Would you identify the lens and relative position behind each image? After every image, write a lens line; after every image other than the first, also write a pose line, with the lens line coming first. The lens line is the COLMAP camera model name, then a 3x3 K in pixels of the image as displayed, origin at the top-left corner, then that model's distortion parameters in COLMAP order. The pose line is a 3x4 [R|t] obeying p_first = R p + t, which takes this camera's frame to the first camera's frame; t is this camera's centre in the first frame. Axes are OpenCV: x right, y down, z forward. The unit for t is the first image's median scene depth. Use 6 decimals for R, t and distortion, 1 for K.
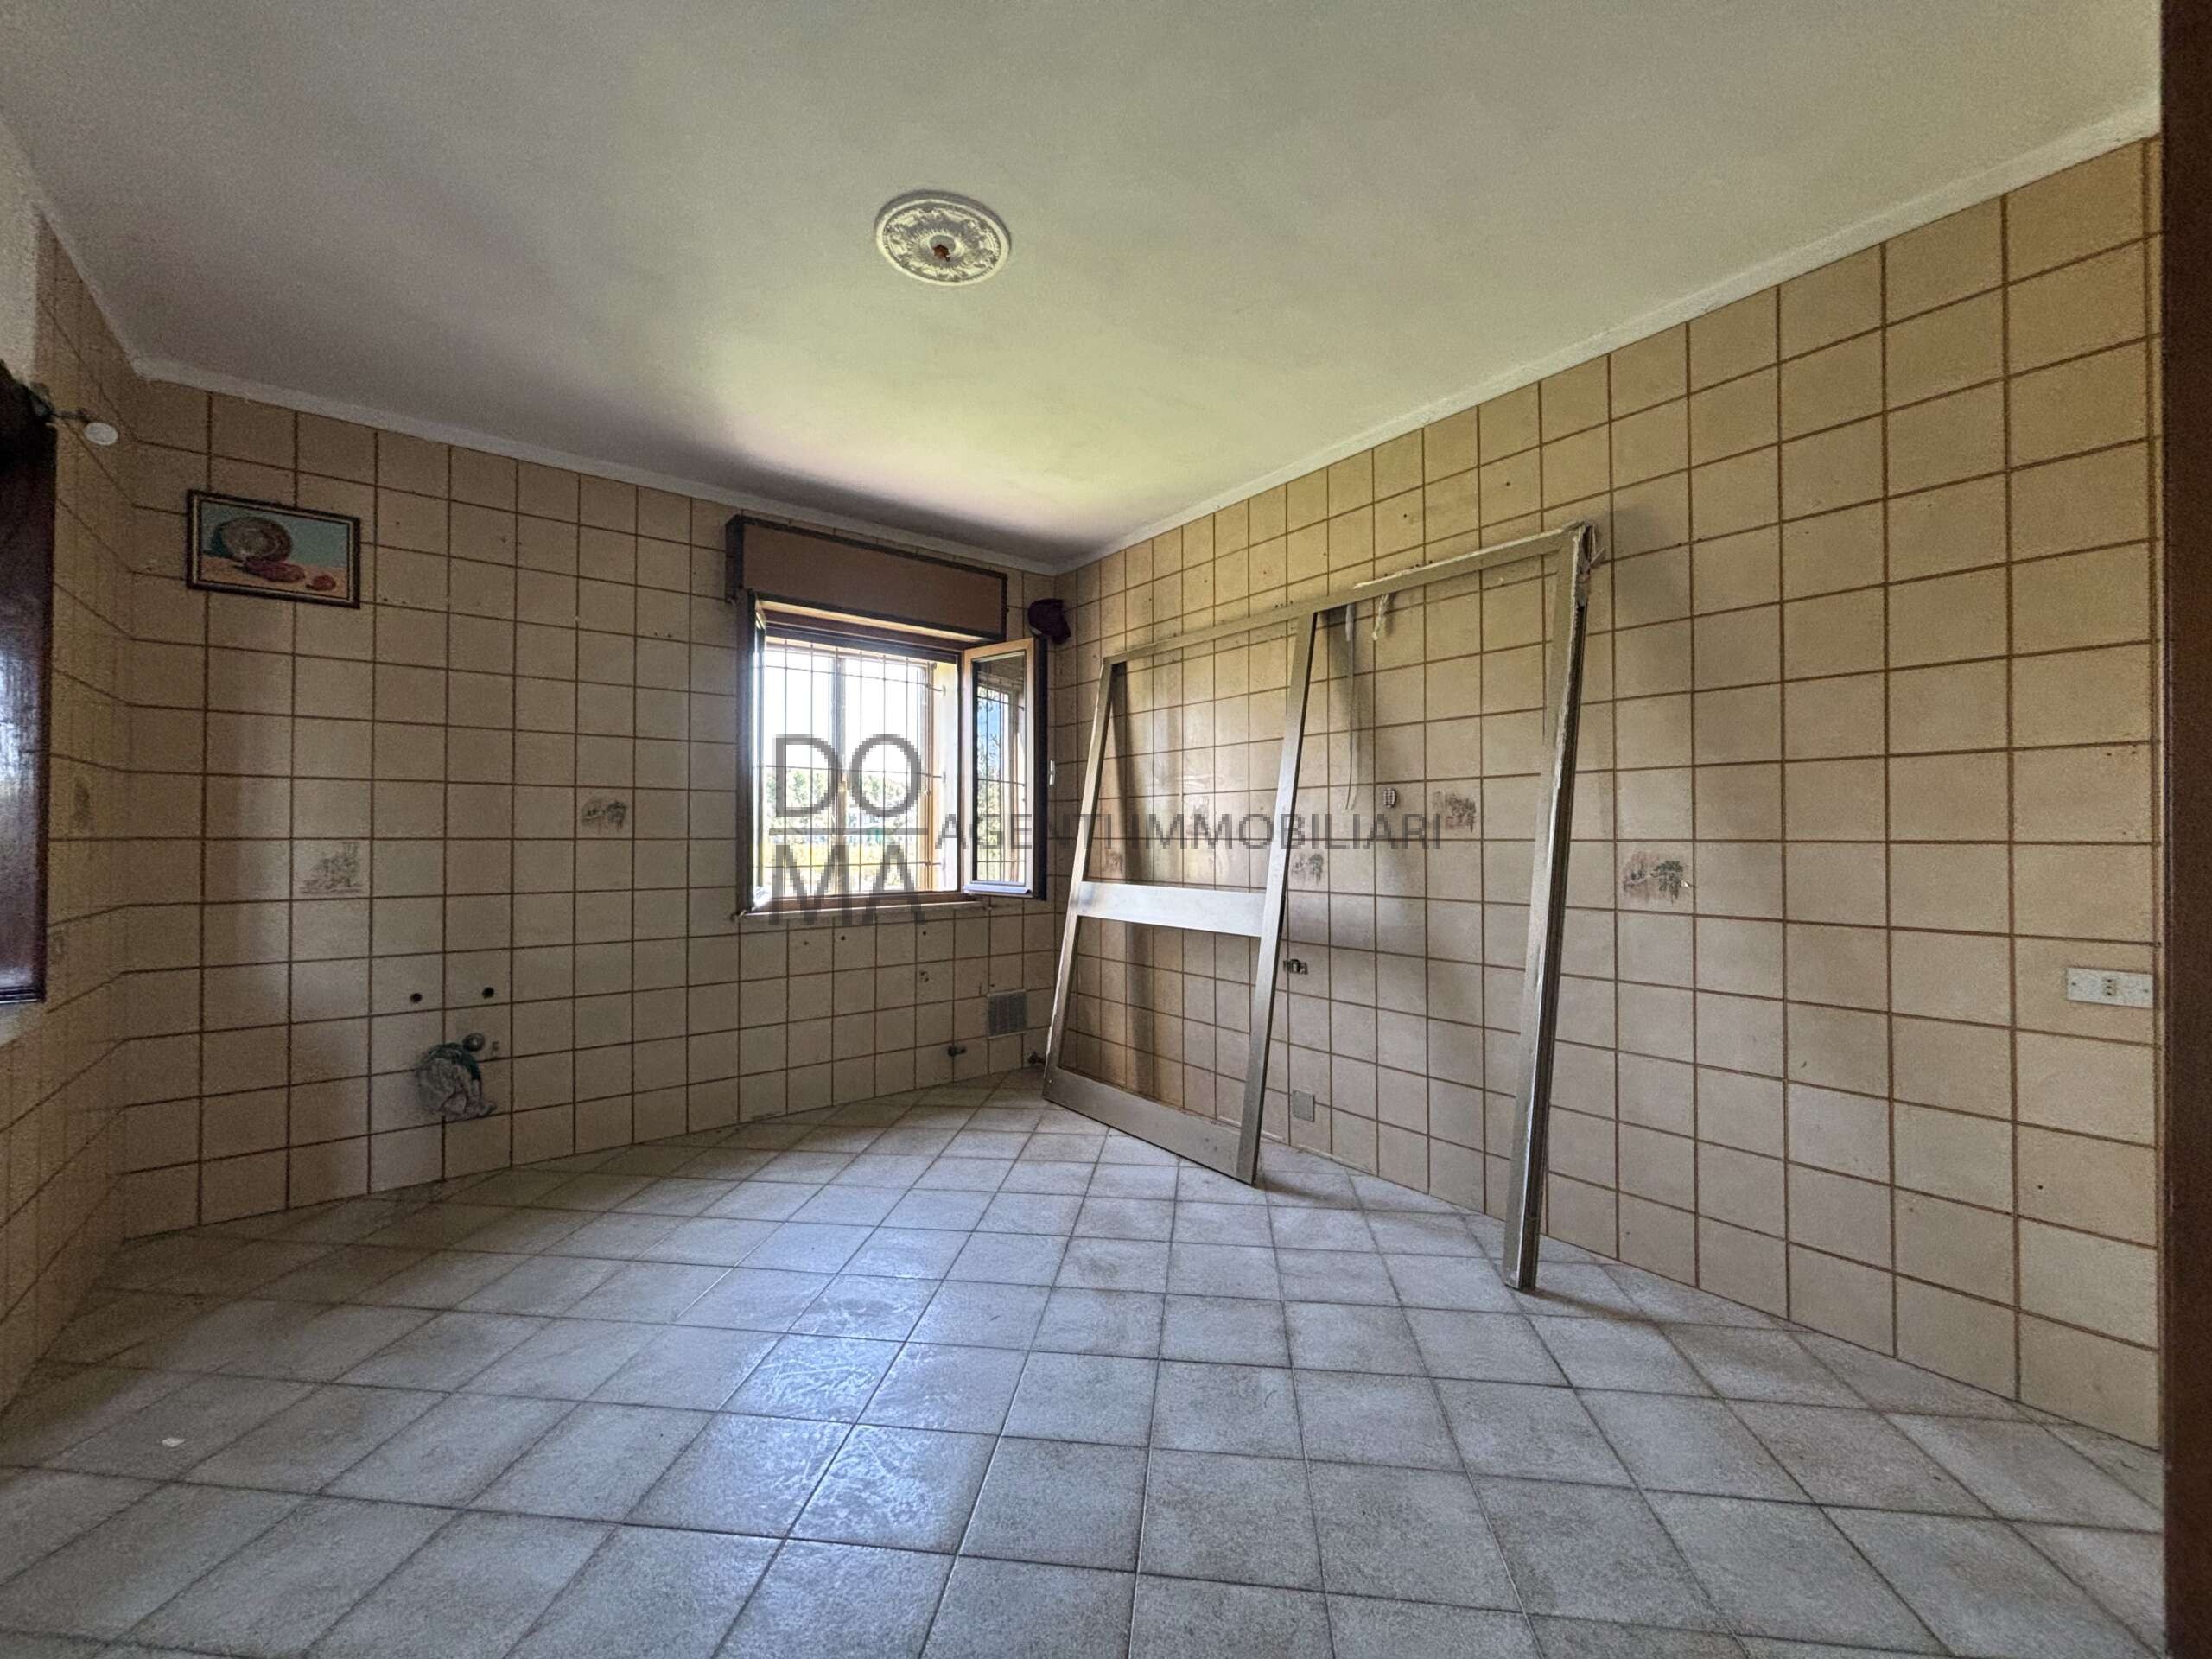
lens RADIAL K [[887.6, 0, 1100.8], [0, 887.6, 834.9], [0, 0, 1]] dist [0.004261, -0.002467]
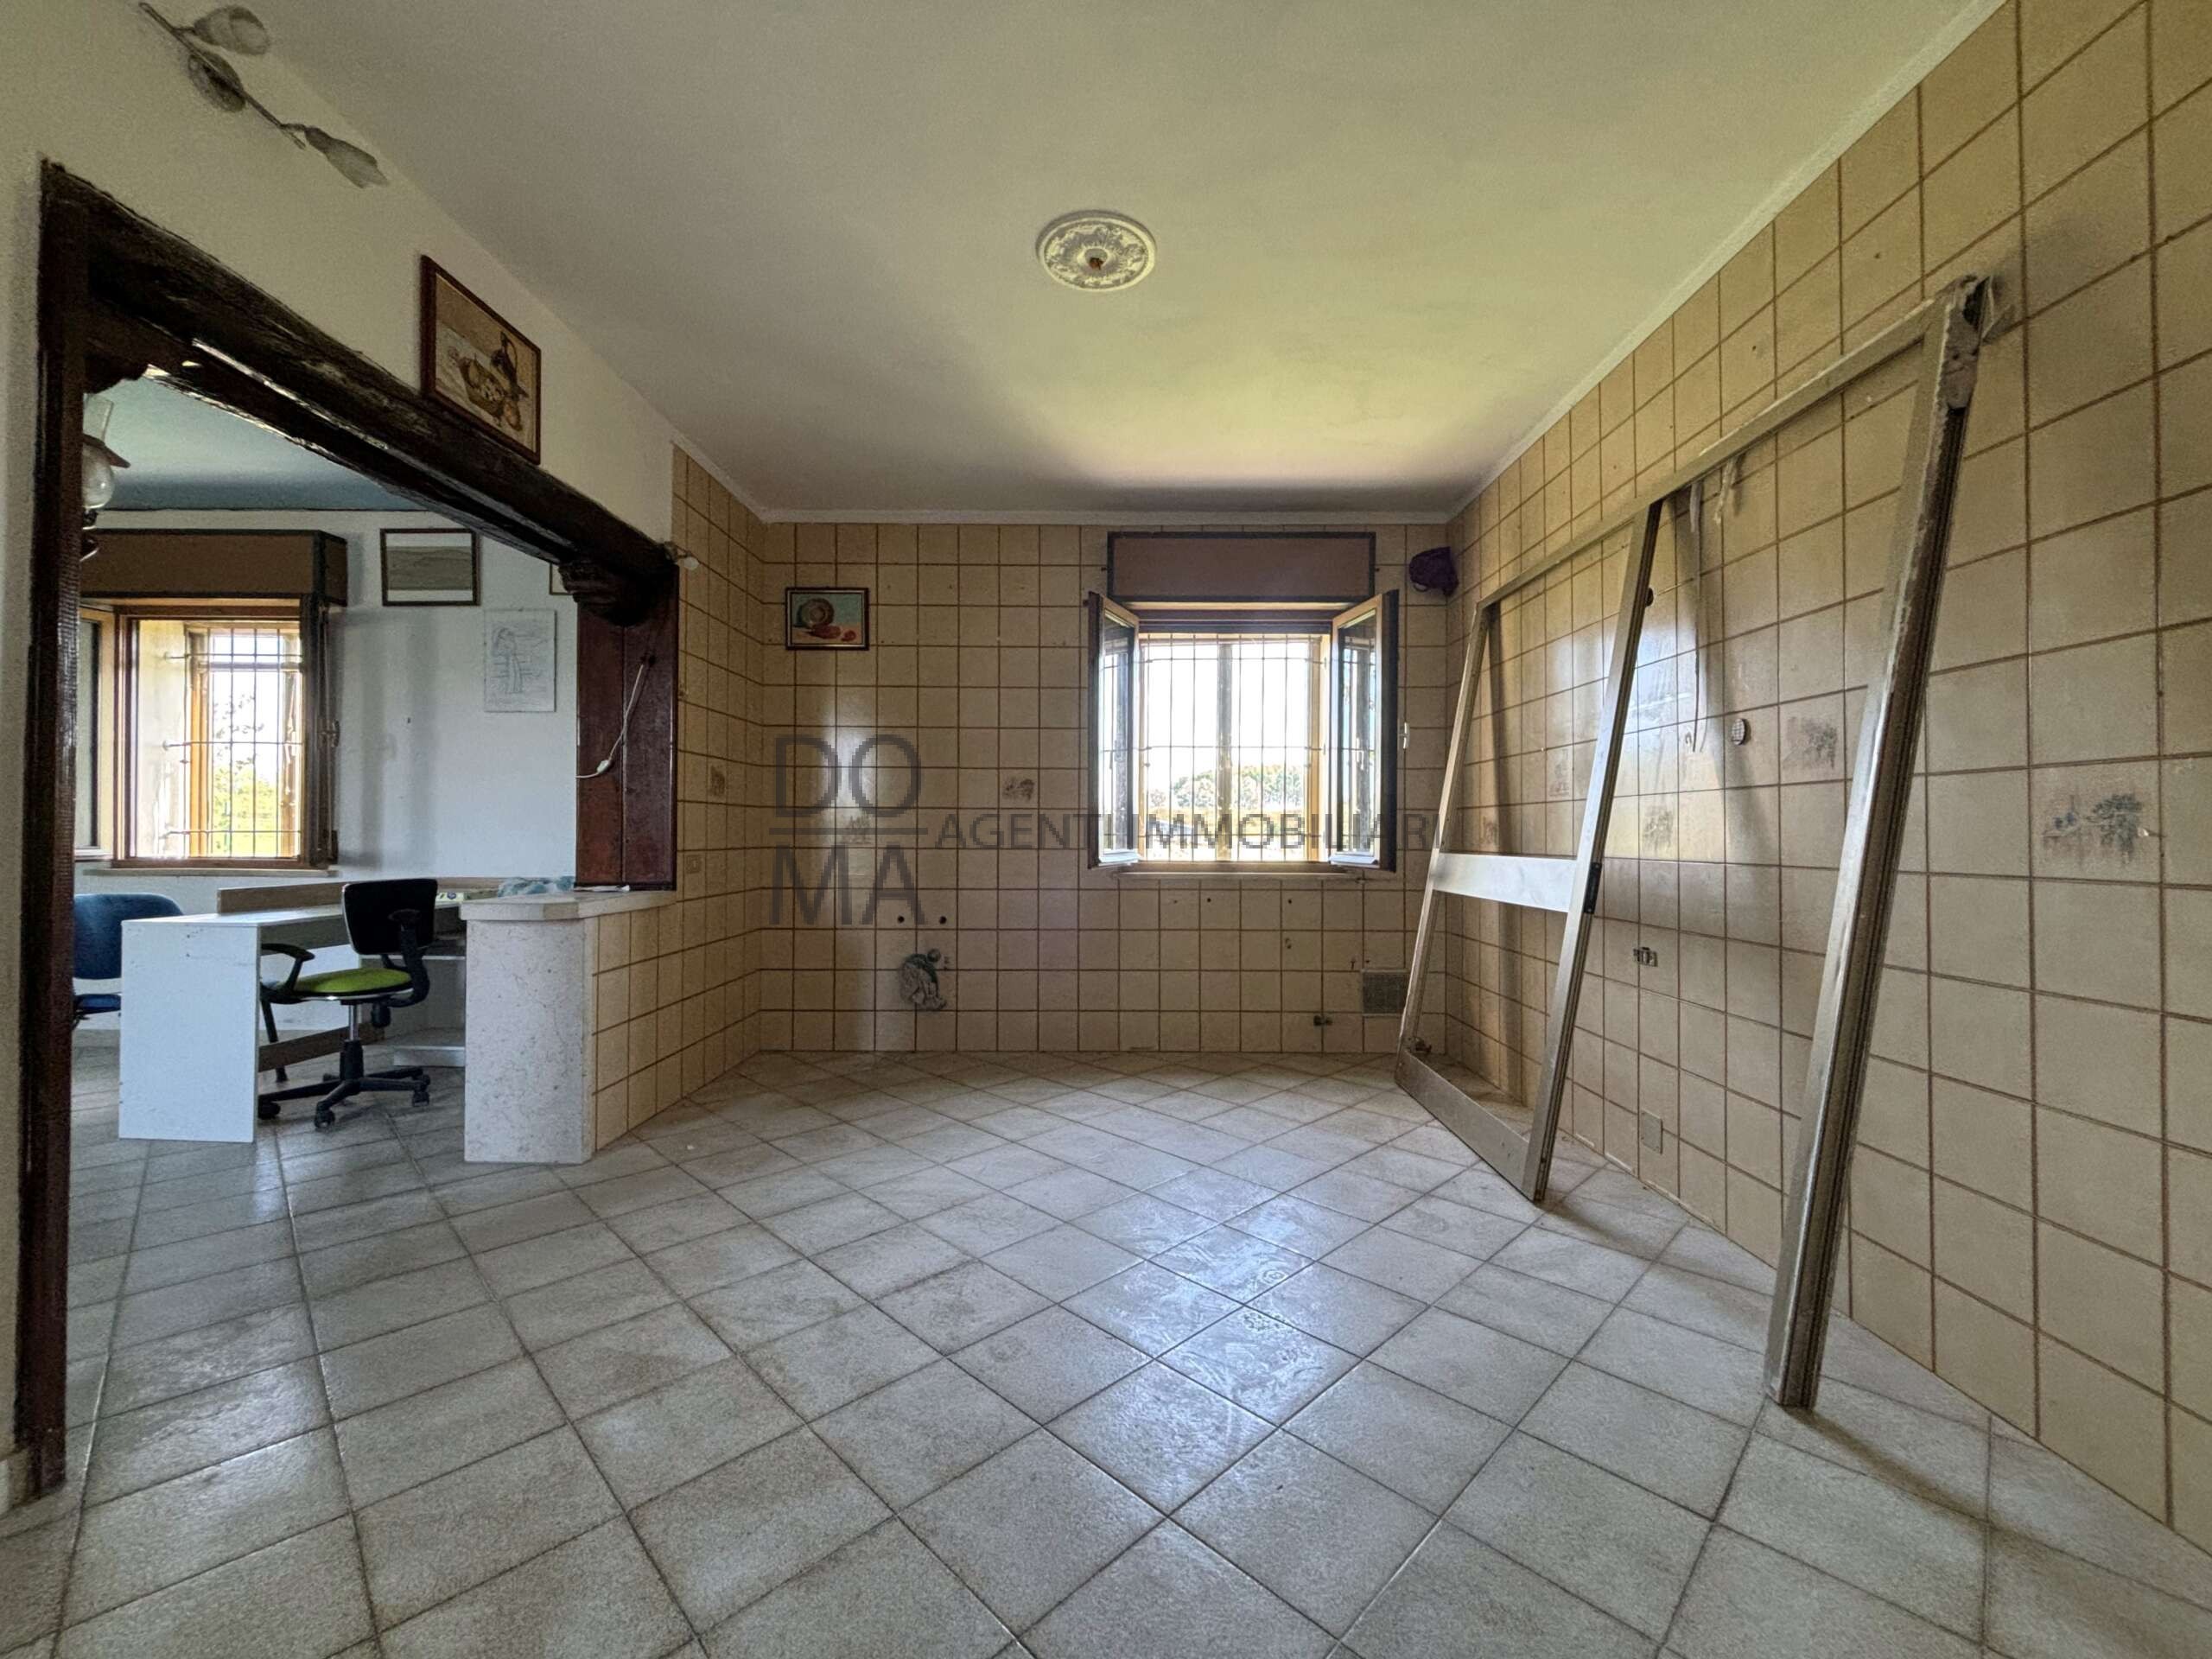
lens RADIAL K [[887.6, 0, 1100.8], [0, 887.6, 834.9], [0, 0, 1]] dist [0.004261, -0.002467]
pose [[0.786170, 0.004251, -0.617995, 0.358875], [-0.002965, 0.999991, 0.003108, 0.043125], [0.618003, -0.000611, 0.786176, 0.082768]]
